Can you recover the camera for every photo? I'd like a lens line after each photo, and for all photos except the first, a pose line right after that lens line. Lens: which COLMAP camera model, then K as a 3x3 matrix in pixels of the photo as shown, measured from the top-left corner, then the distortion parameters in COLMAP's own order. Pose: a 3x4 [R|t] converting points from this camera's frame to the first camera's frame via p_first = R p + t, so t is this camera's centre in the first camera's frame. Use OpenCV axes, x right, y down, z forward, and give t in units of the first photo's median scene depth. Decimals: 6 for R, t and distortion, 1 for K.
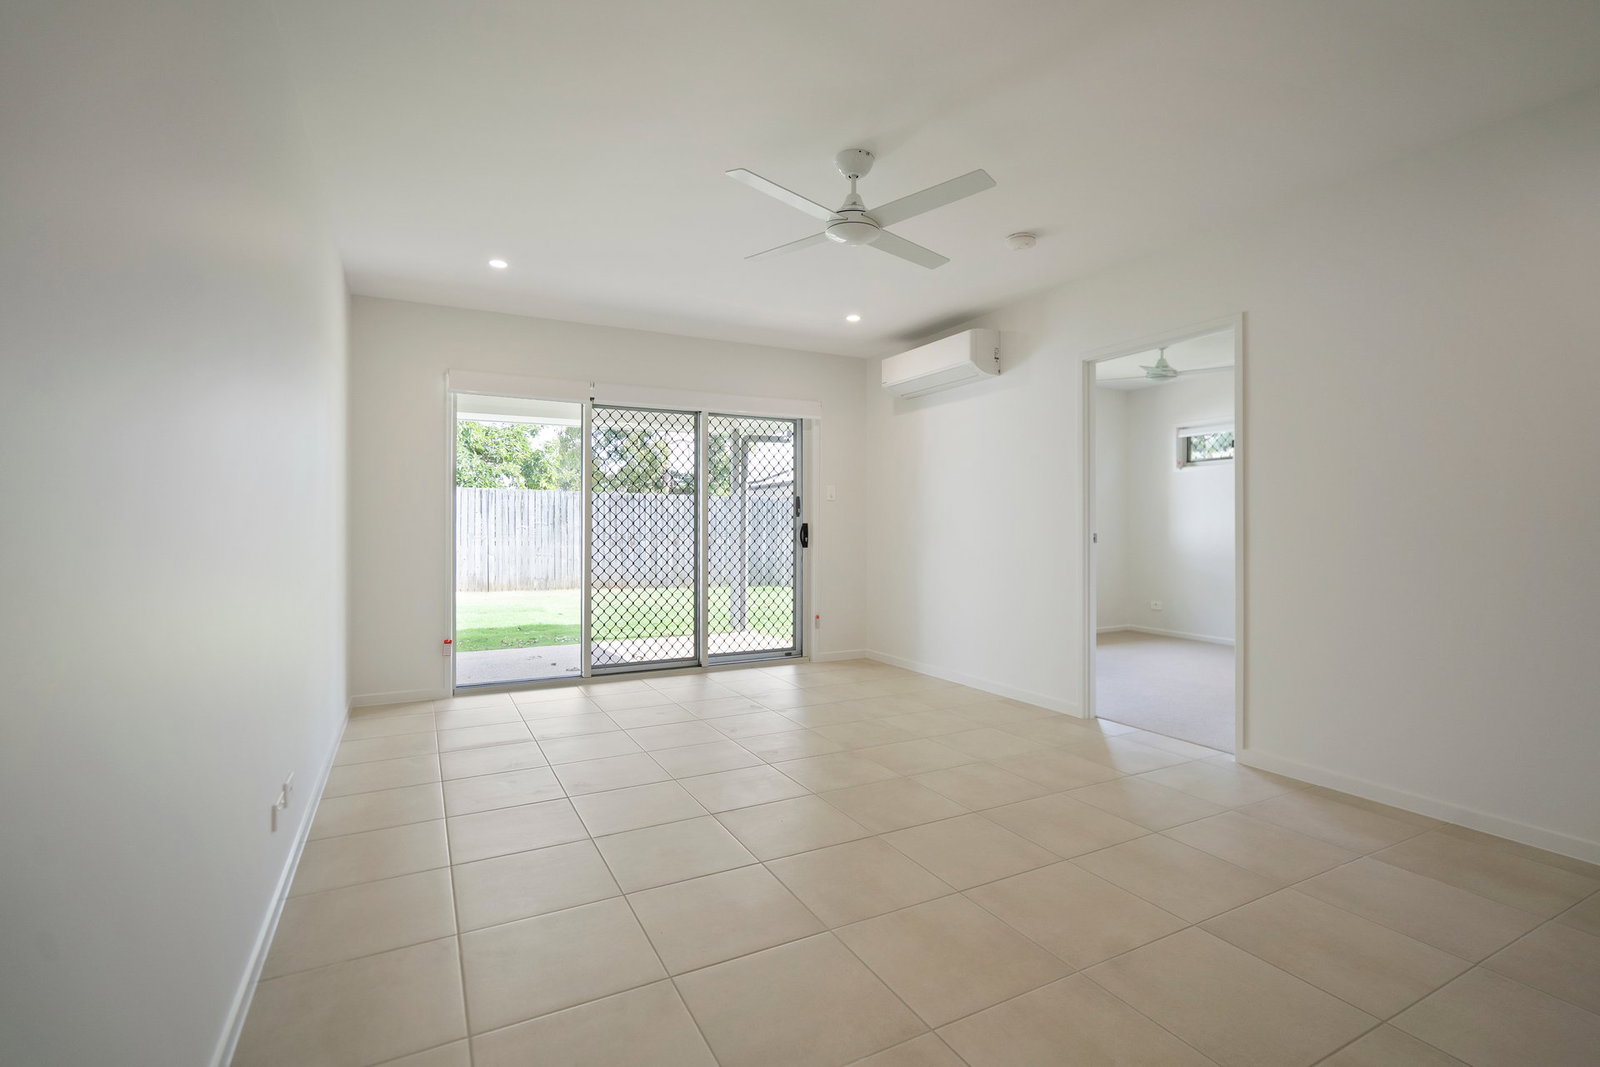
lens RADIAL K [[742.5, 0, 804.6], [0, 742.5, 532.2], [0, 0, 1]] dist [-0.021537, -0.000750]
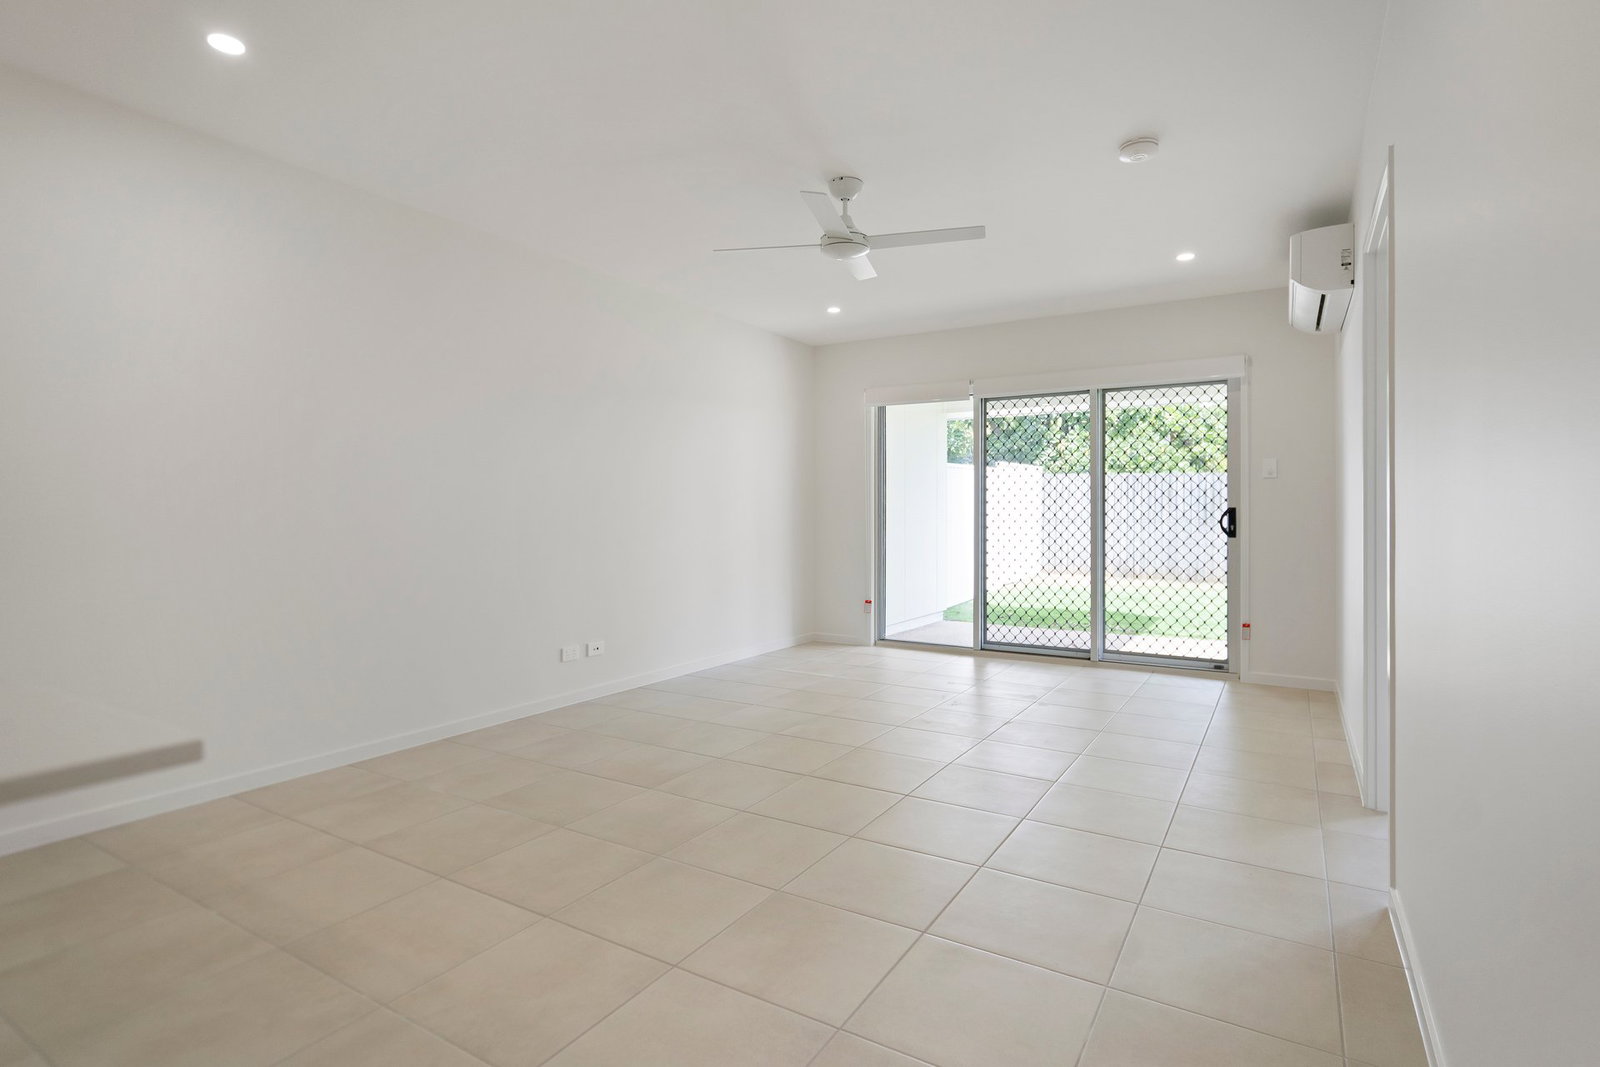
lens RADIAL K [[797.4, 0, 804.3], [0, 797.4, 523.3], [0, 0, 1]] dist [-0.000433, 0.000321]
pose [[0.507816, 0.006776, -0.861439, 0.510735], [-0.008830, 0.999957, 0.002660, 0.007078], [0.861420, 0.006256, 0.507854, 0.157768]]
